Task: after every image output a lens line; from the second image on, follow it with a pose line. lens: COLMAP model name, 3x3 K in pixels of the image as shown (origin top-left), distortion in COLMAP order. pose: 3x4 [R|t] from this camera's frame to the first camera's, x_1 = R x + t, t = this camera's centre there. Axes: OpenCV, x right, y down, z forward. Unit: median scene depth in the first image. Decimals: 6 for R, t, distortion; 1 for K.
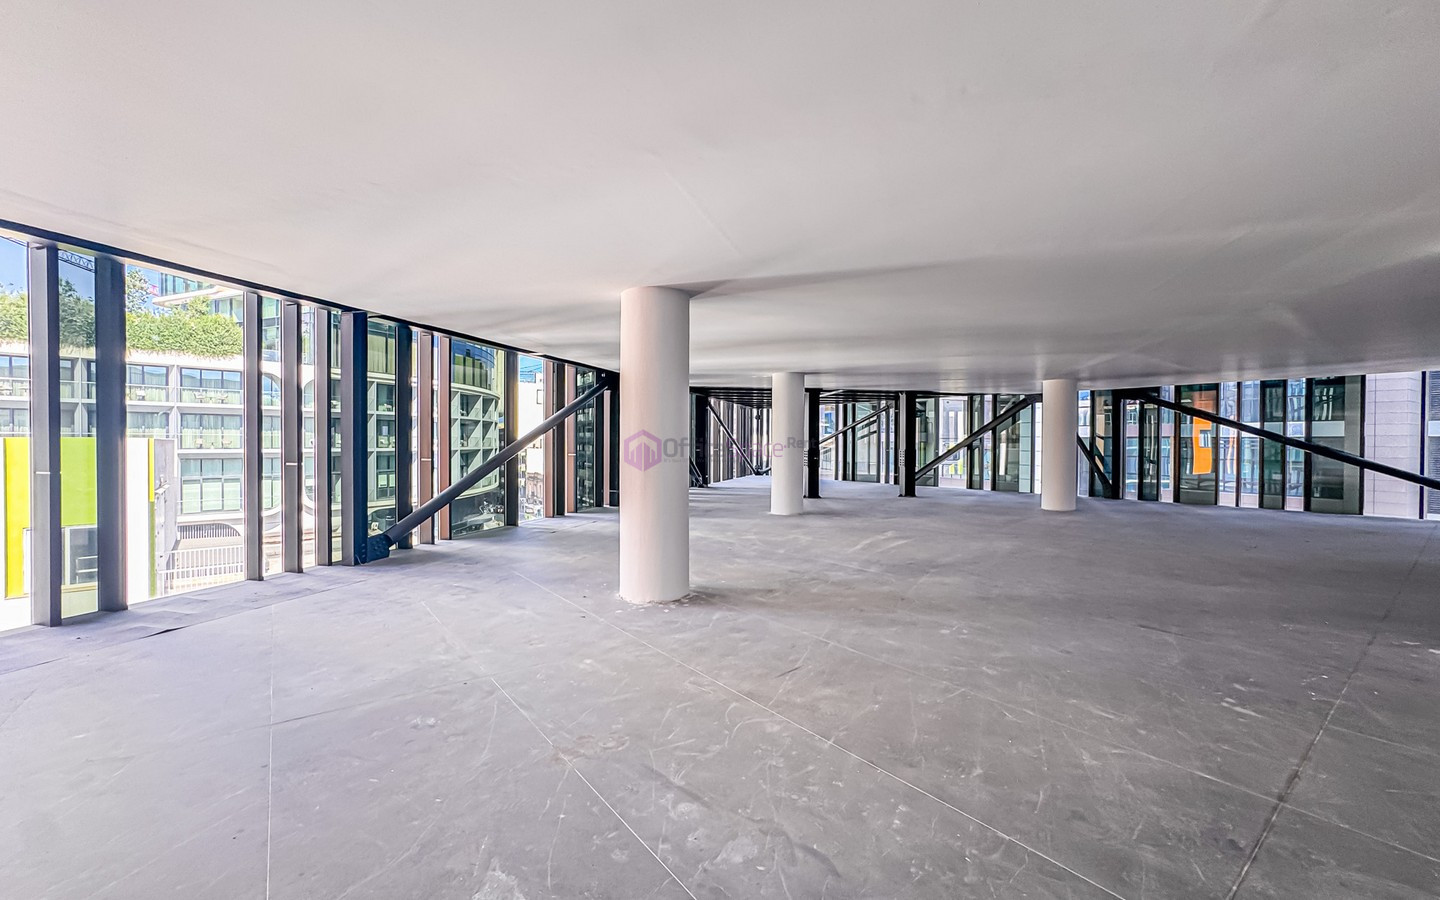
lens RADIAL K [[579.3, 0, 724.3], [0, 579.3, 450.4], [0, 0, 1]] dist [-0.049732, 0.023265]
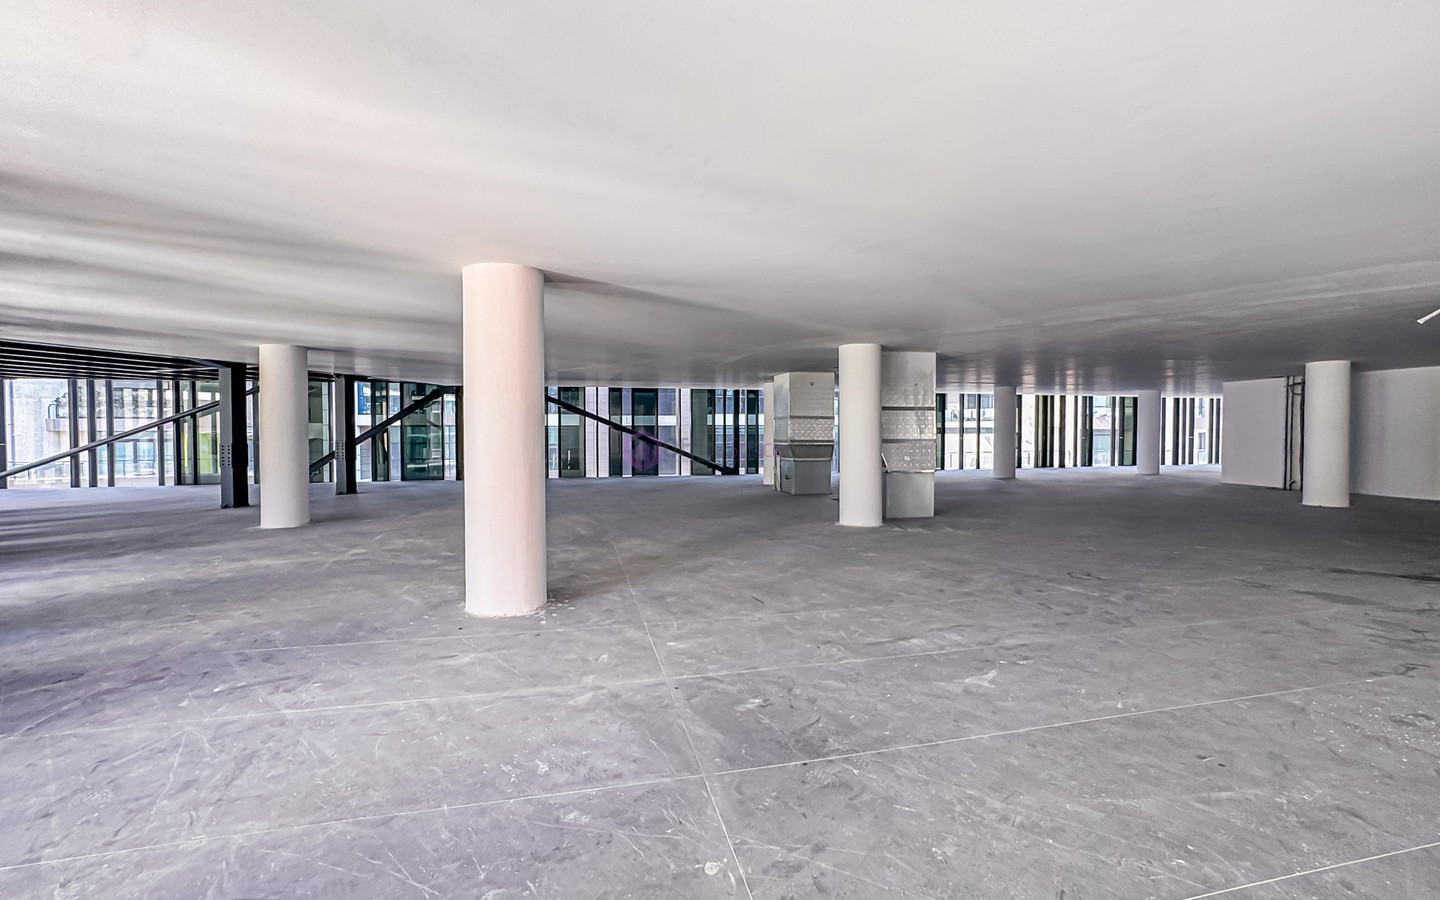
lens RADIAL K [[579.3, 0, 724.3], [0, 579.3, 450.4], [0, 0, 1]] dist [-0.049732, 0.023265]
pose [[0.445721, -0.038599, 0.894339, -0.248231], [0.019069, 0.999253, 0.033623, -0.006335], [-0.894969, 0.002068, 0.446124, 0.093088]]
